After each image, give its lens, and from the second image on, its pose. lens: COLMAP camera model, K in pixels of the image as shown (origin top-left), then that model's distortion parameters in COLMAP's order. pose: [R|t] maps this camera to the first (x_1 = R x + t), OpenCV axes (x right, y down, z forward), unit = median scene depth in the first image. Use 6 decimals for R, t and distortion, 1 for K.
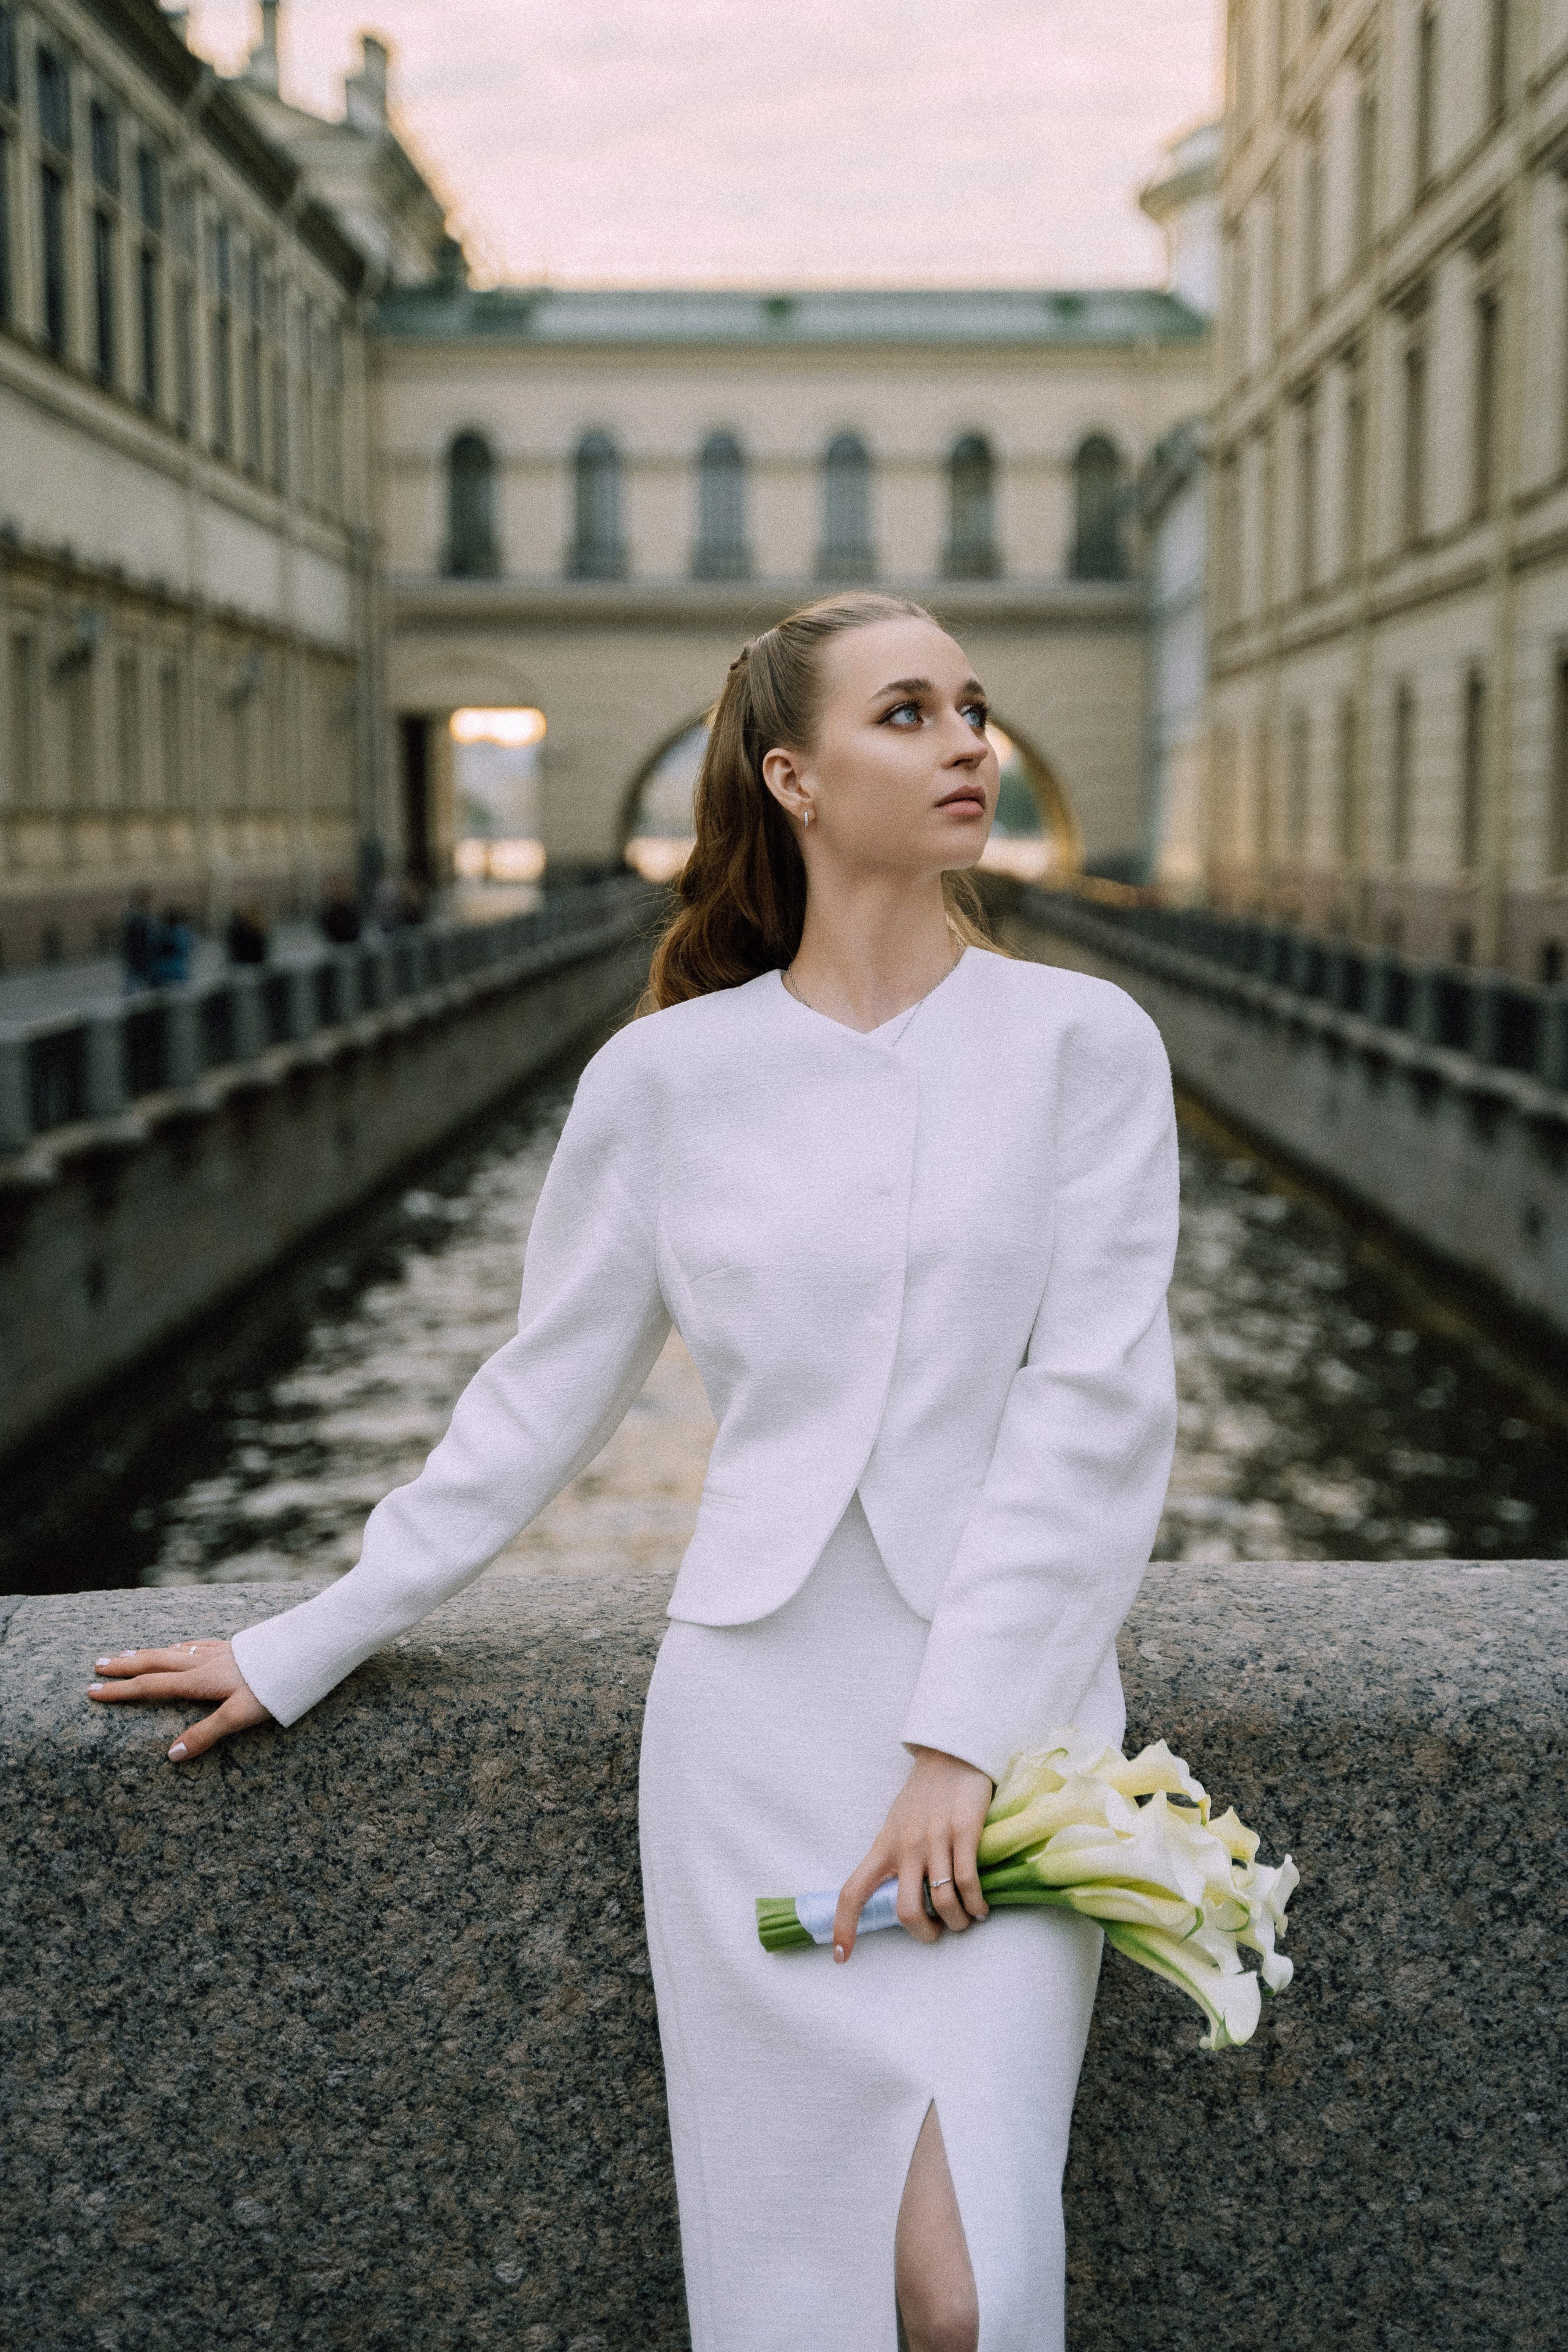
lens RADIAL K [[3712.2, 0, 780.5], [0, 3712.2, 1185.6], [0, 0, 1]] dist [0.062569, 0.000000]
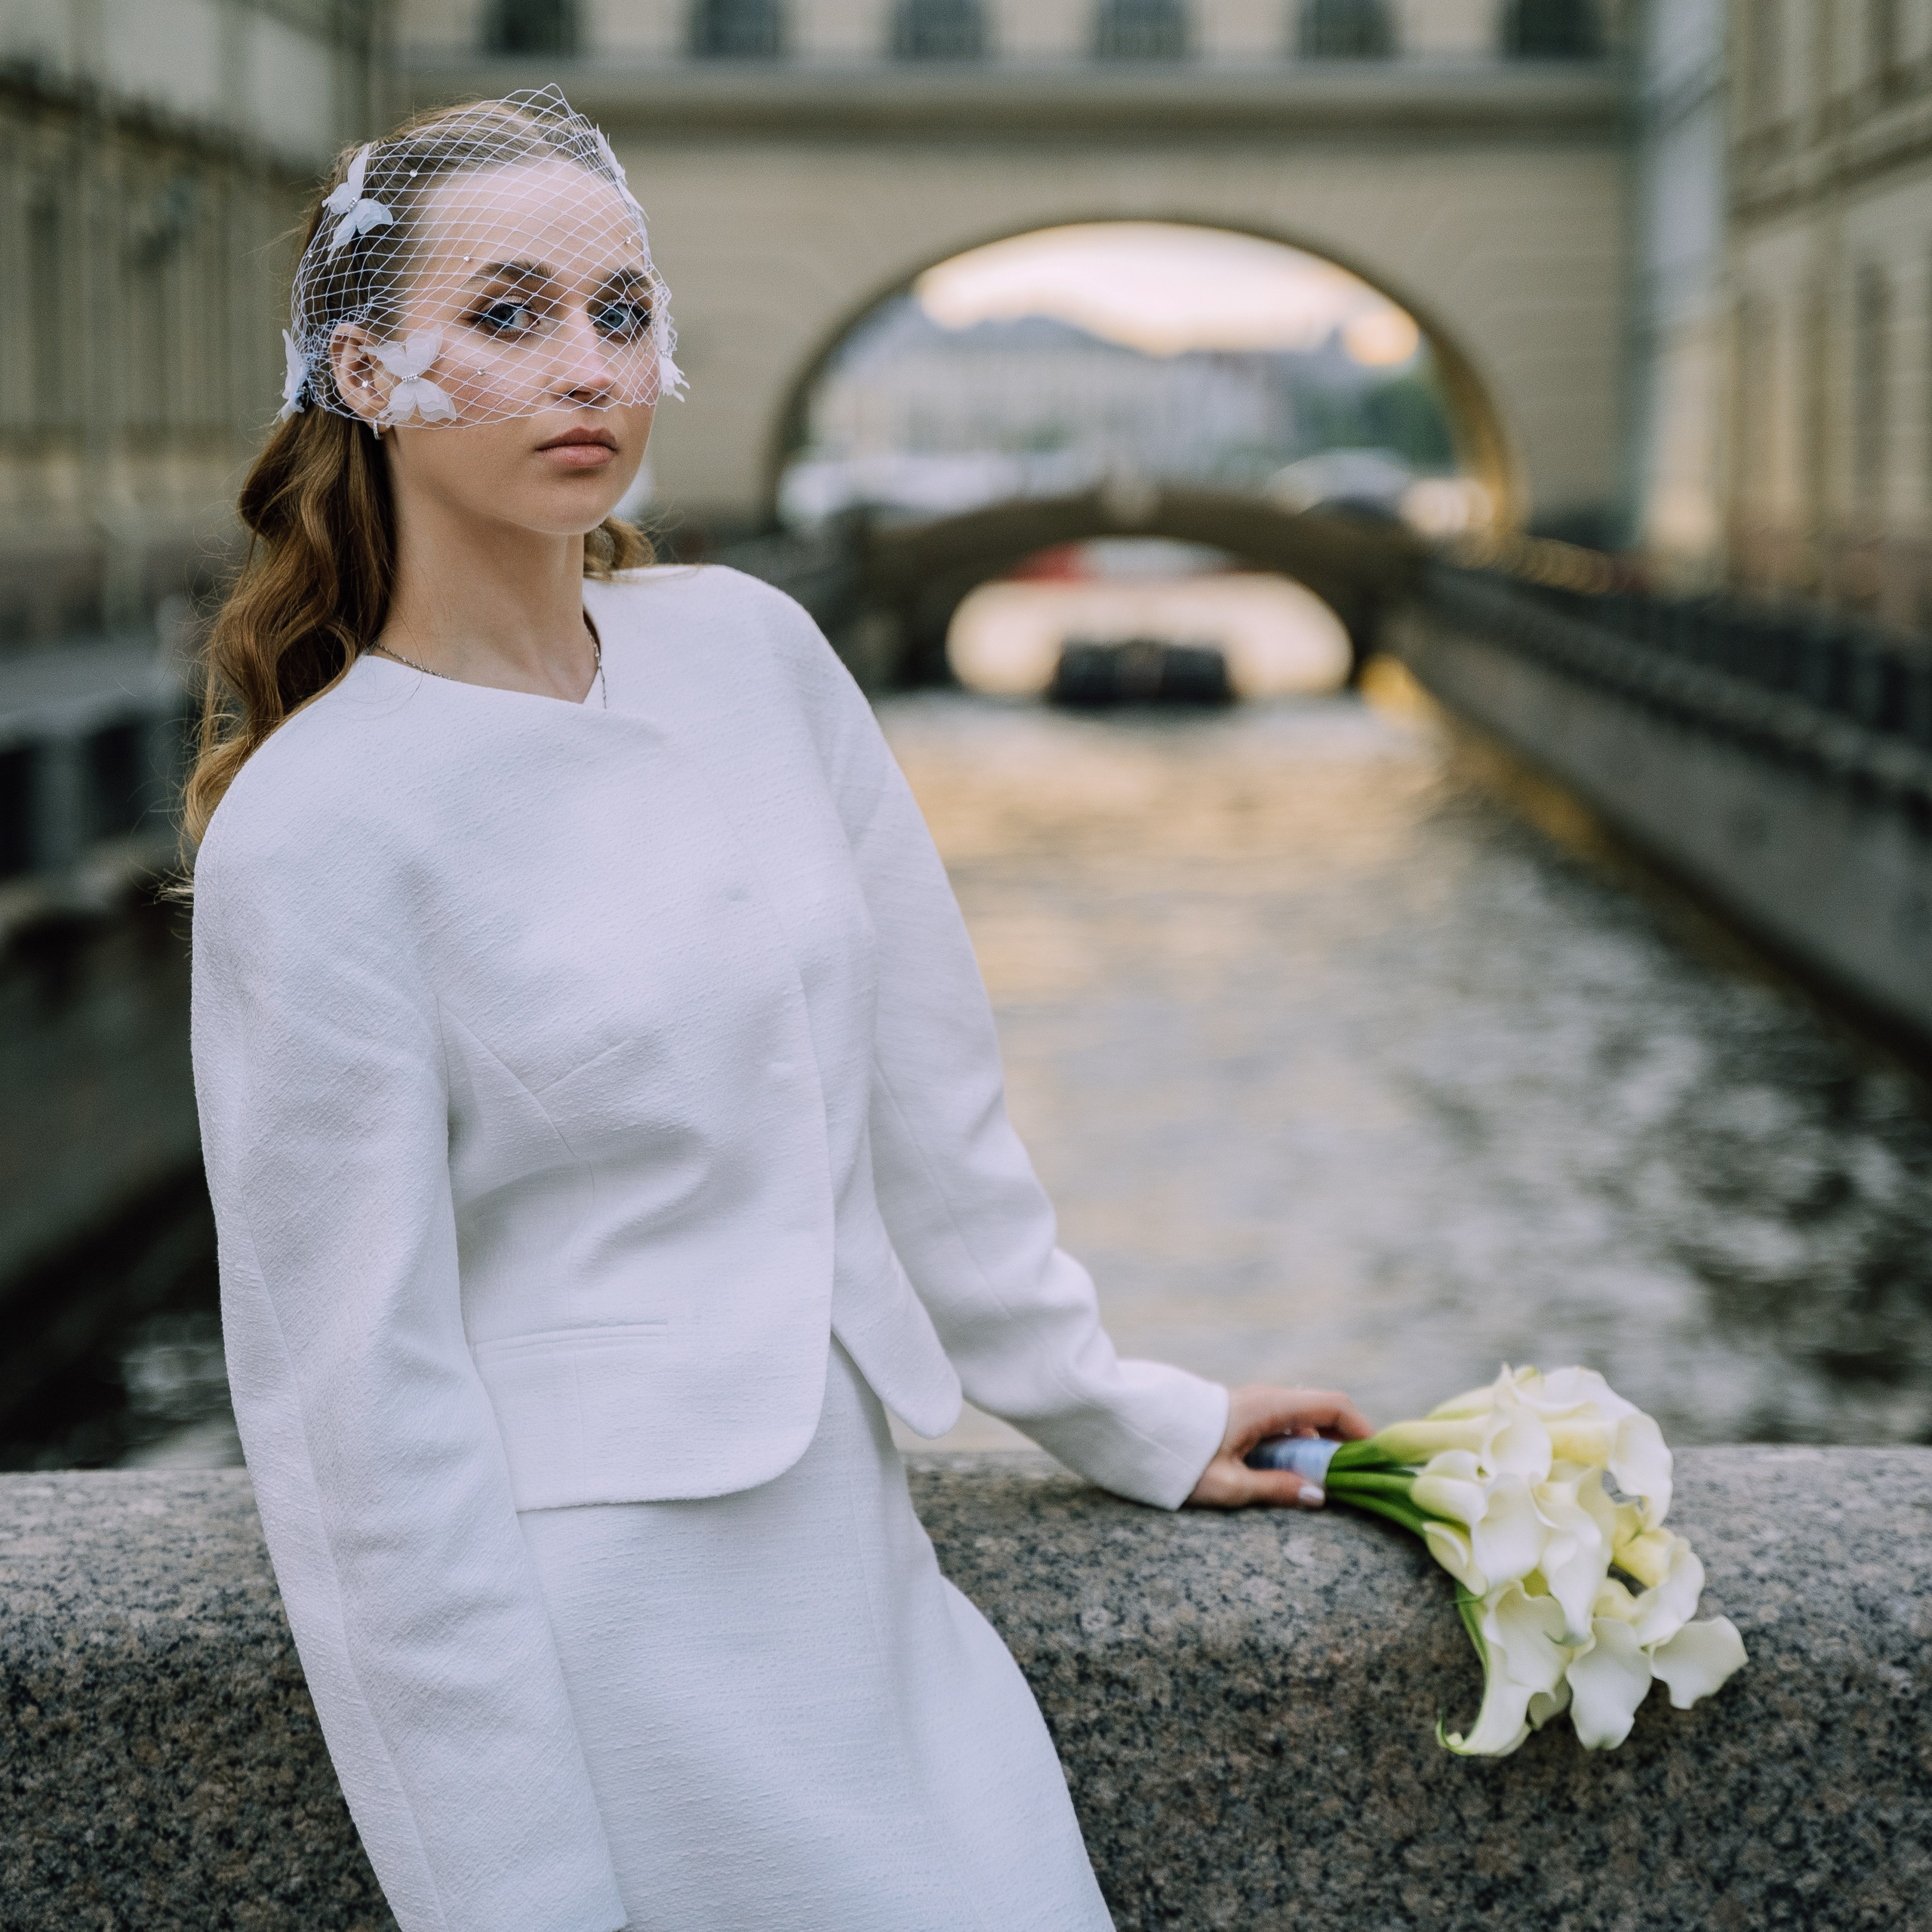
lens RADIAL K [[6099.7, 0, 985.3], [0, 6099.7, 956.0], [0, 0, 1]] dist [0.225319, 0.000000]
pose [[0.999931, 0.000891, -0.011700, 0.052829], [-0.001080, 0.999869, -0.016177, 0.028709], [0.011684, 0.016189, 0.999801, -0.197890]]
